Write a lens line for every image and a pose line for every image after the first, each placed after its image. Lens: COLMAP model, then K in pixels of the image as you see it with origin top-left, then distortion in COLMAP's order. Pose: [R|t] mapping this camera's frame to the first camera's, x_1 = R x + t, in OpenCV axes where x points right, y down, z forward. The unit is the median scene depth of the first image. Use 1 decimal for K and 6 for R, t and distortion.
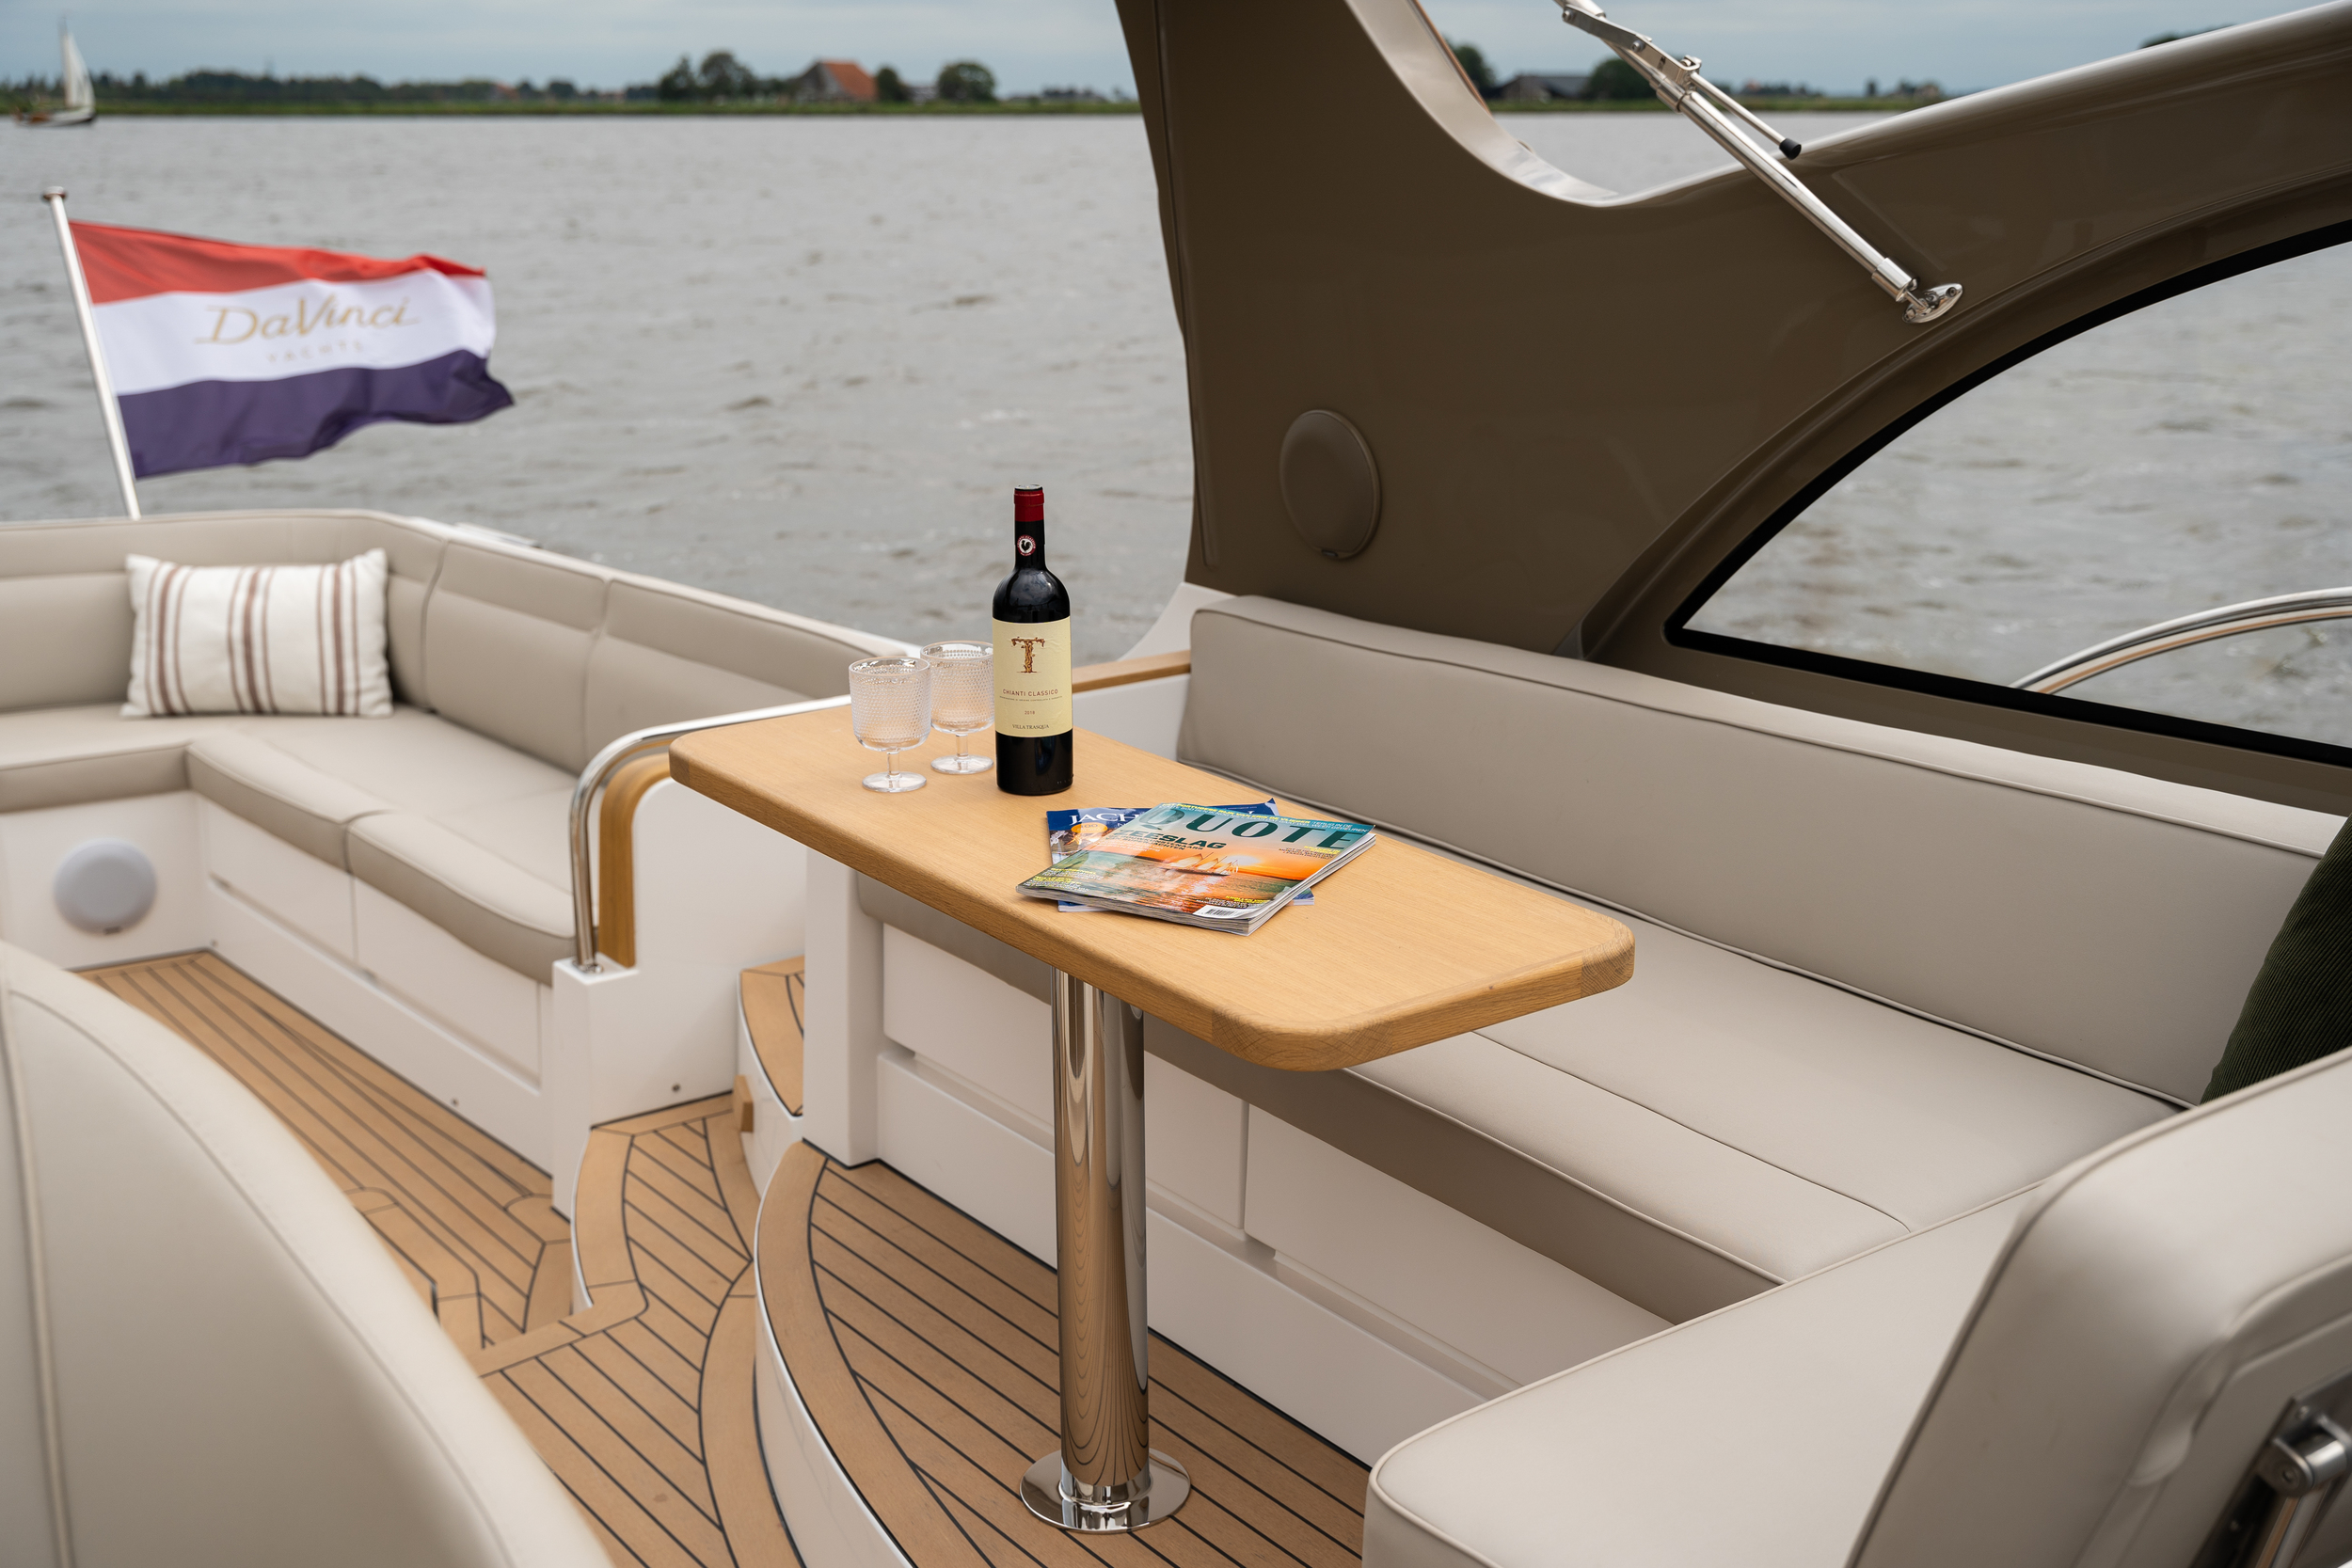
lens RADIAL K [[2681.5, 0, 1176.0], [0, 2681.5, 784.0], [0, 0, 1]] dist [0.000025, 0.012233]
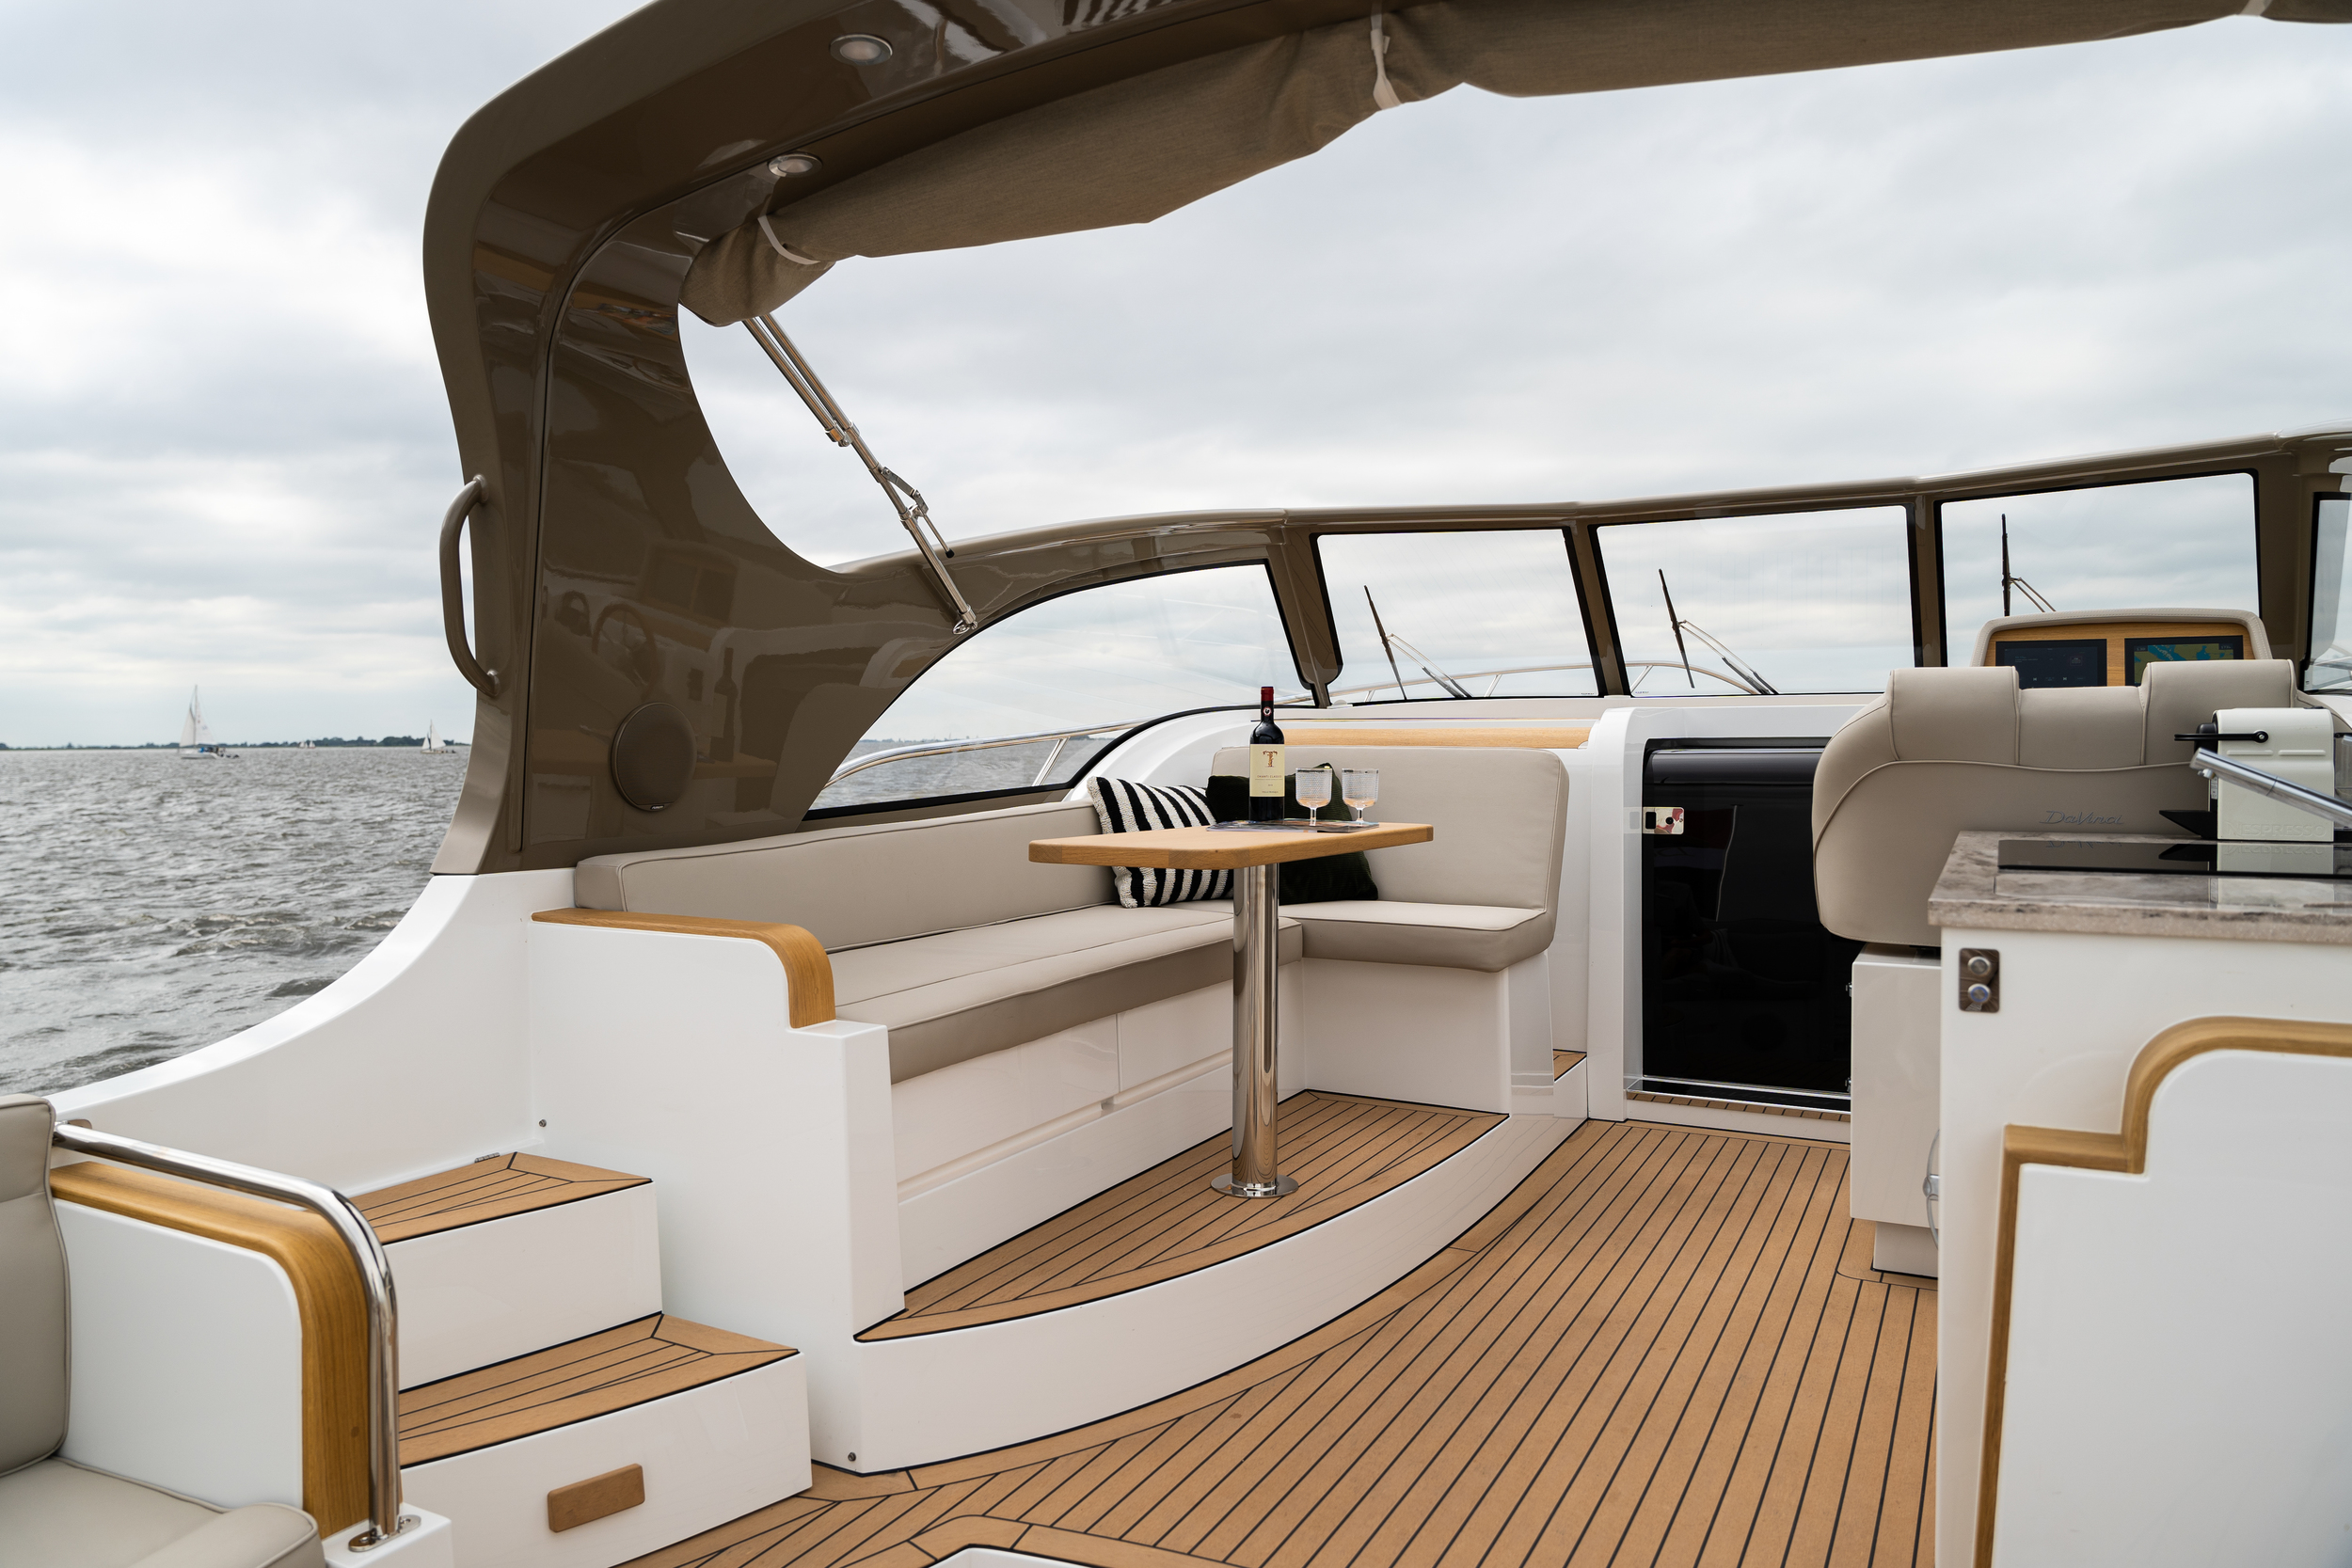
lens RADIAL K [[1572.8, 0, 1176.0], [0, 1572.8, 784.0], [0, 0, 1]] dist [-0.001469, -0.018327]
pose [[-0.427835, -0.025695, 0.903492, -0.687511], [0.248160, 0.957843, 0.144753, -0.129706], [-0.869123, 0.286141, -0.403422, 0.961332]]
